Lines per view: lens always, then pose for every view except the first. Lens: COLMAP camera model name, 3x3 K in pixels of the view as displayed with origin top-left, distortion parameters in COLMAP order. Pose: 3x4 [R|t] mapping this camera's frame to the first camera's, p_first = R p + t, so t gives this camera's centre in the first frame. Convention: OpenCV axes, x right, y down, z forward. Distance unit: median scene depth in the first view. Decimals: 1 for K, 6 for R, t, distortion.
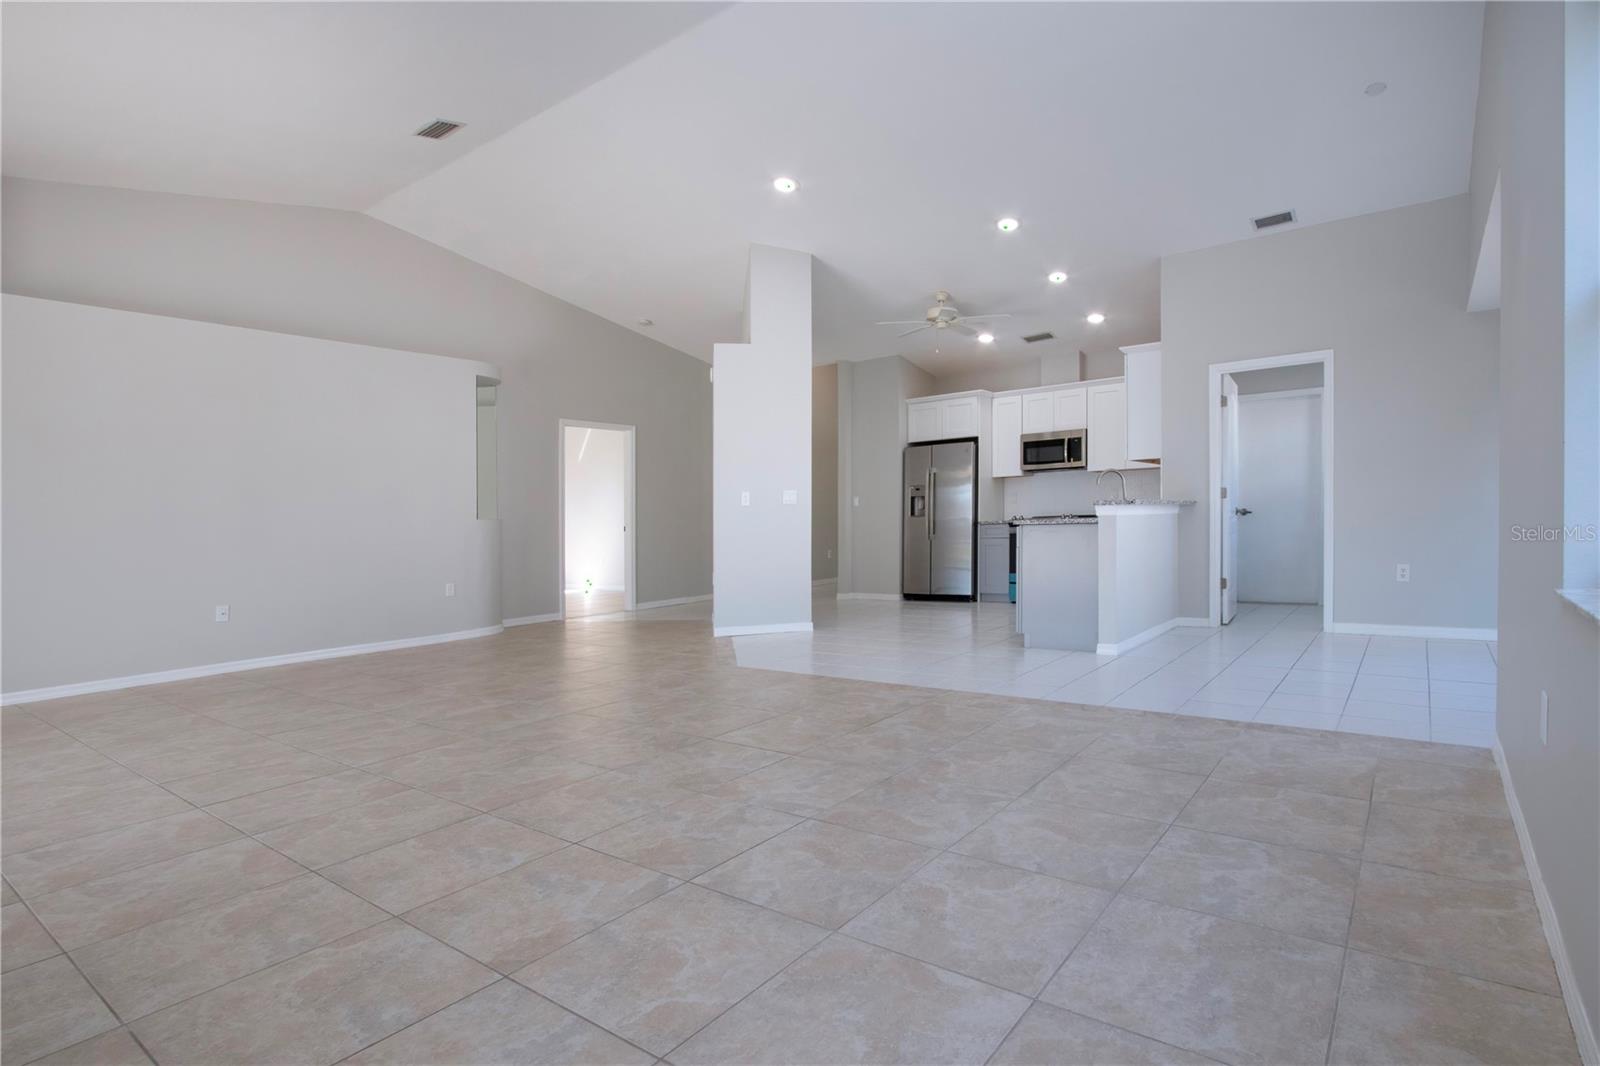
lens RADIAL K [[771.8, 0, 901.3], [0, 771.8, 571.0], [0, 0, 1]] dist [-0.016826, 0.000860]
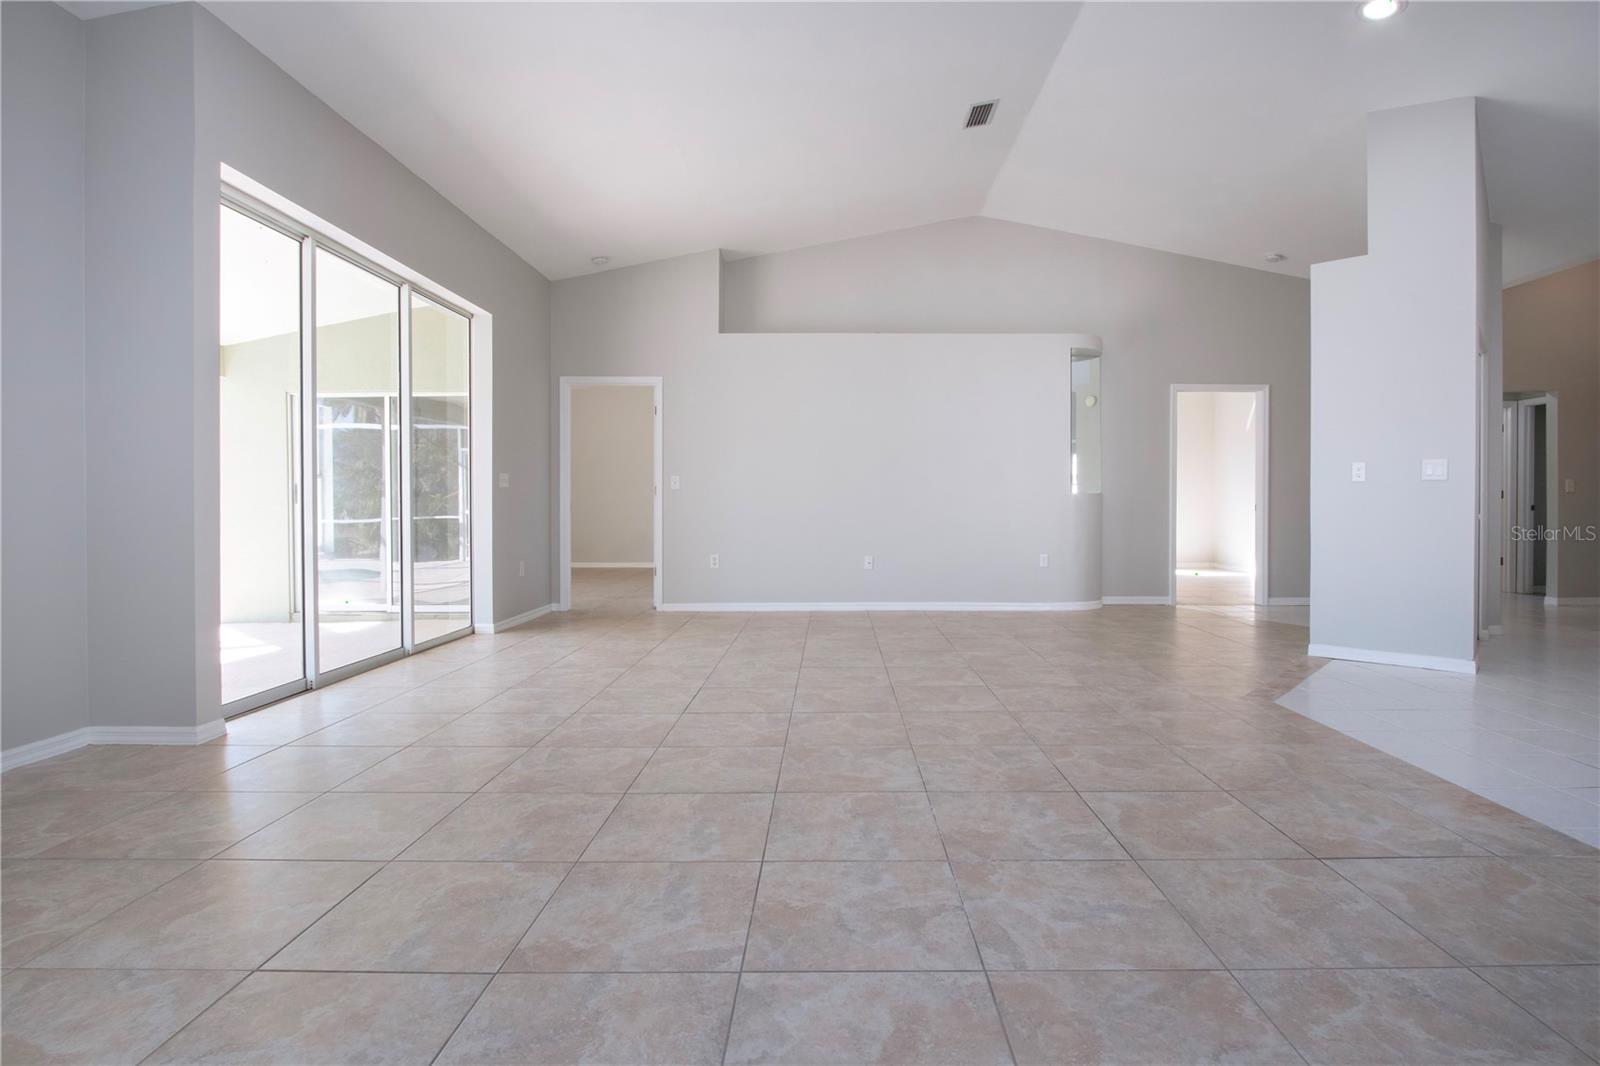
lens RADIAL K [[783.5, 0, 841.6], [0, 783.5, 513.8], [0, 0, 1]] dist [-0.015113, 0.001084]
pose [[0.561867, 0.042109, -0.826155, 0.248007], [-0.075643, 0.997135, -0.000621, -0.034559], [0.823762, 0.062842, 0.563442, 0.388184]]
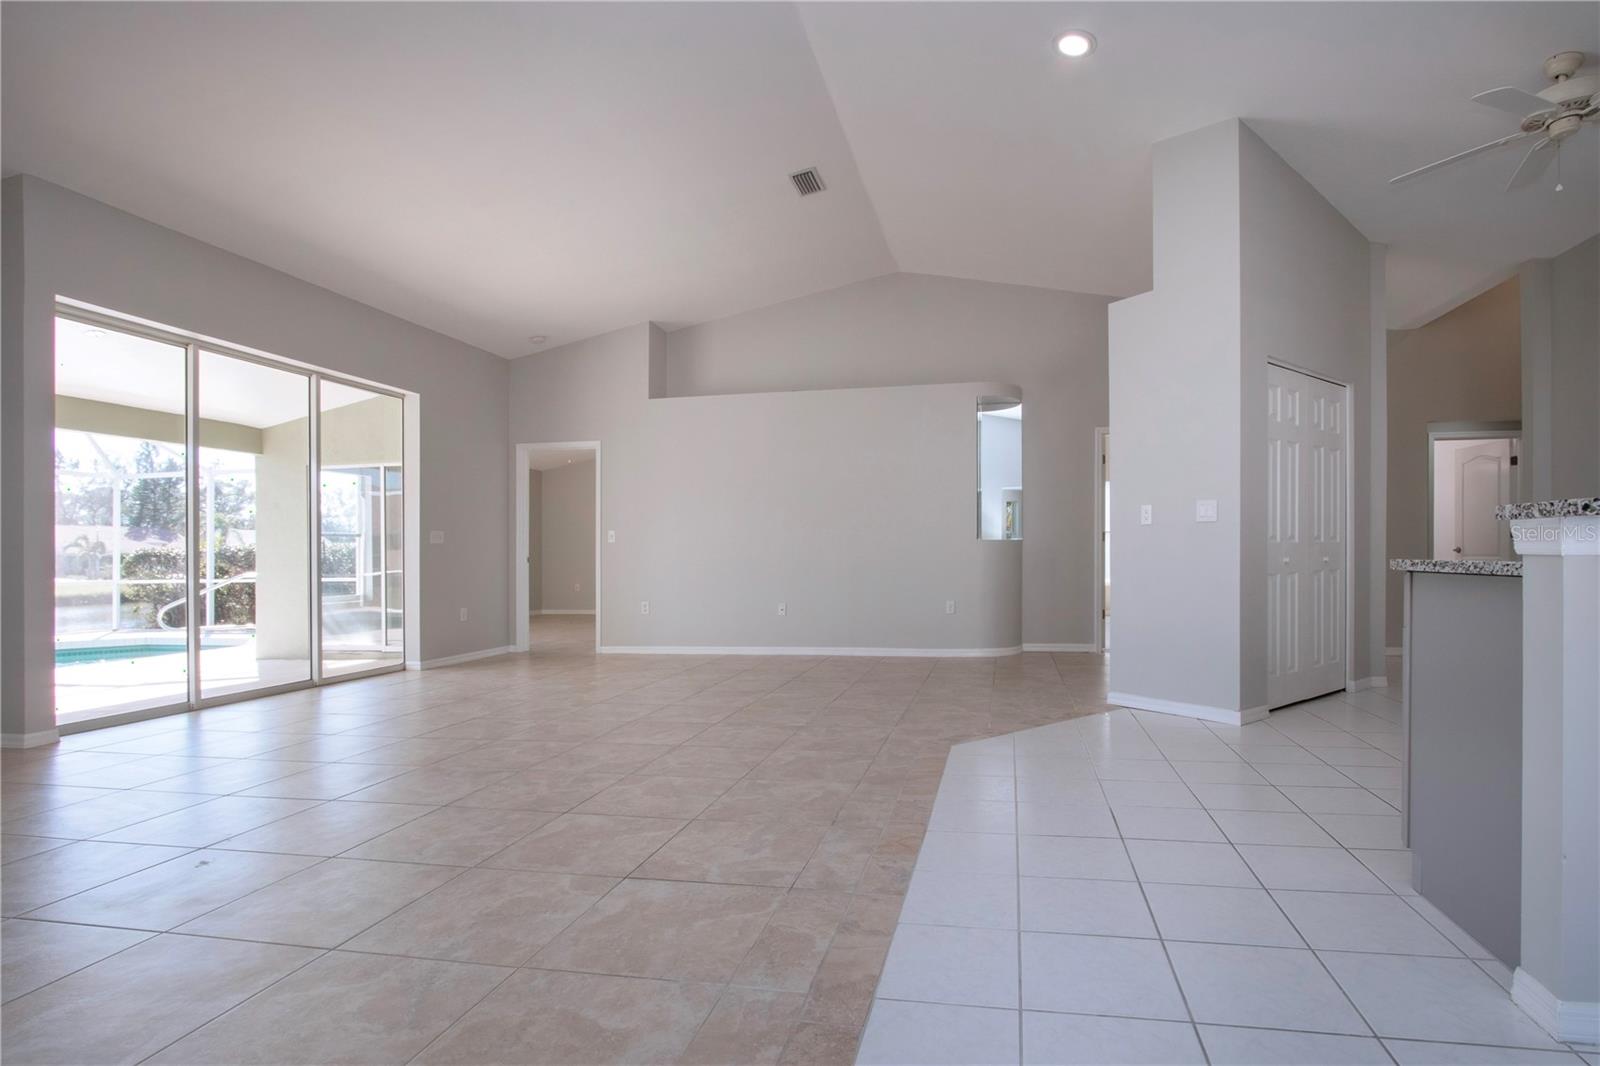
lens RADIAL K [[766.4, 0, 878.8], [0, 766.4, 566.7], [0, 0, 1]] dist [-0.016597, 0.000840]
pose [[0.414443, 0.041406, -0.909133, 0.658133], [-0.064140, 0.997809, 0.016206, -0.086043], [0.907812, 0.051595, 0.416191, 0.997897]]
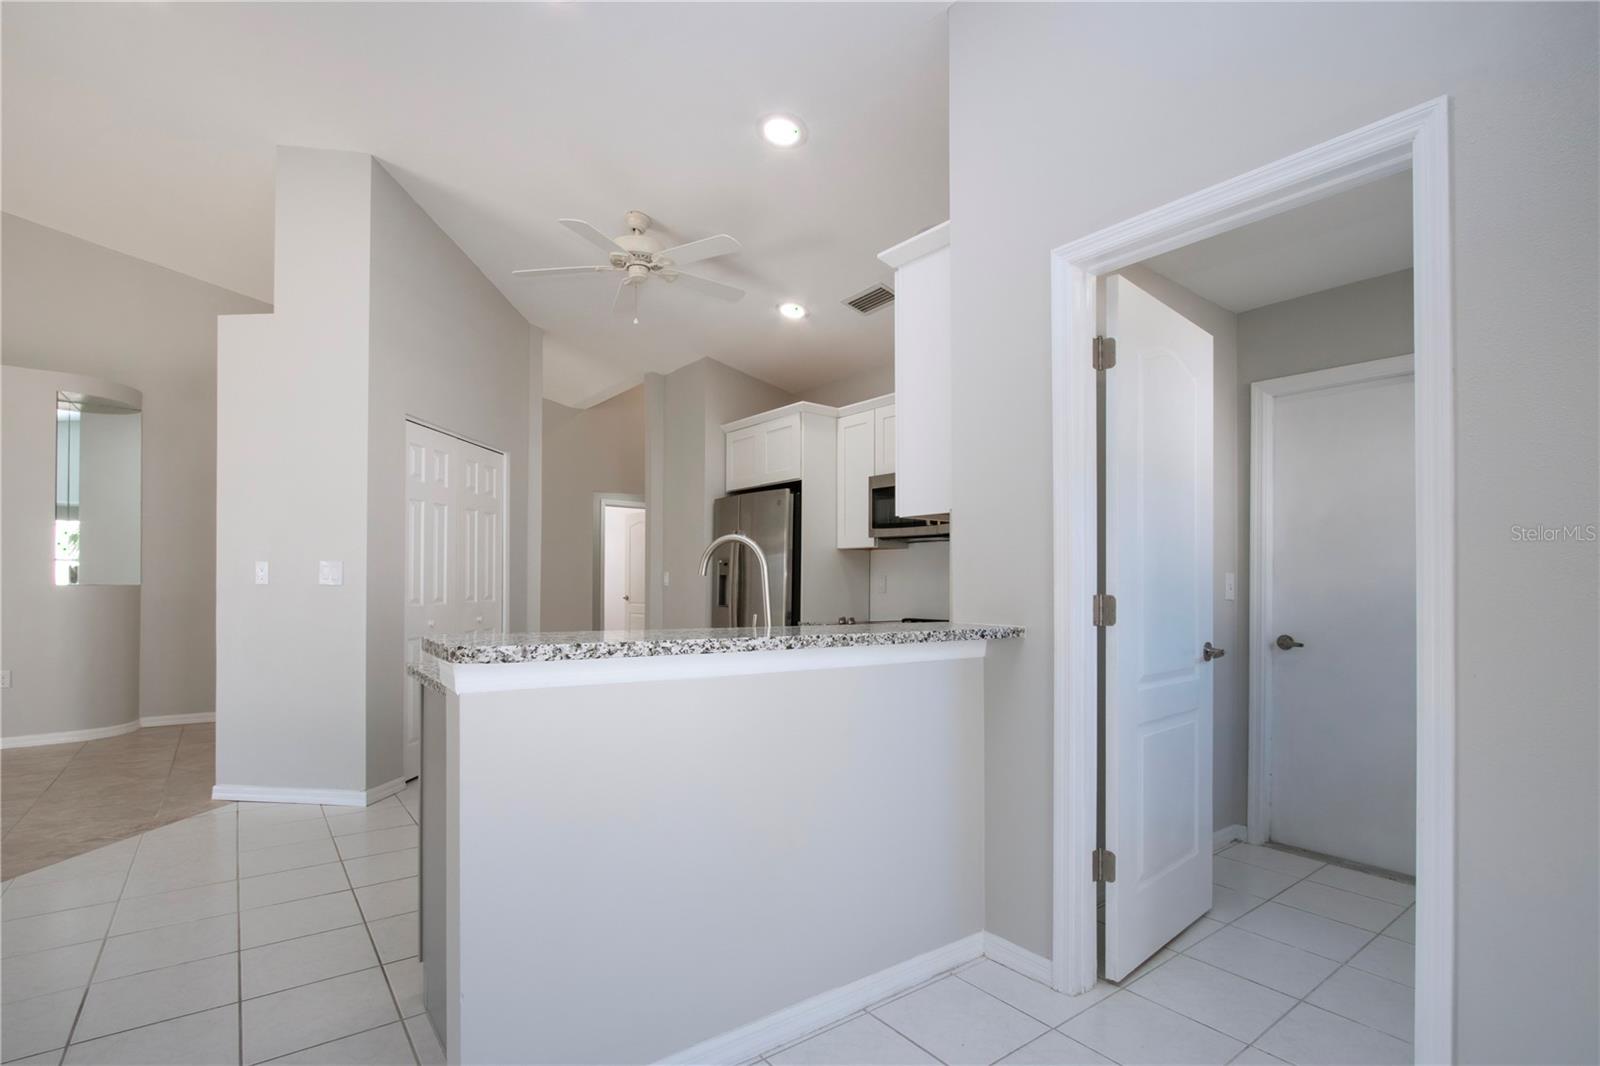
lens RADIAL K [[742.9, 0, 797.4], [0, 742.9, 585.6], [0, 0, 1]] dist [-0.013249, 0.000009]
pose [[0.945724, 0.045293, -0.321798, 0.747462], [-0.064408, 0.996720, -0.049001, -0.166921], [0.318523, 0.067068, 0.945539, 1.196646]]
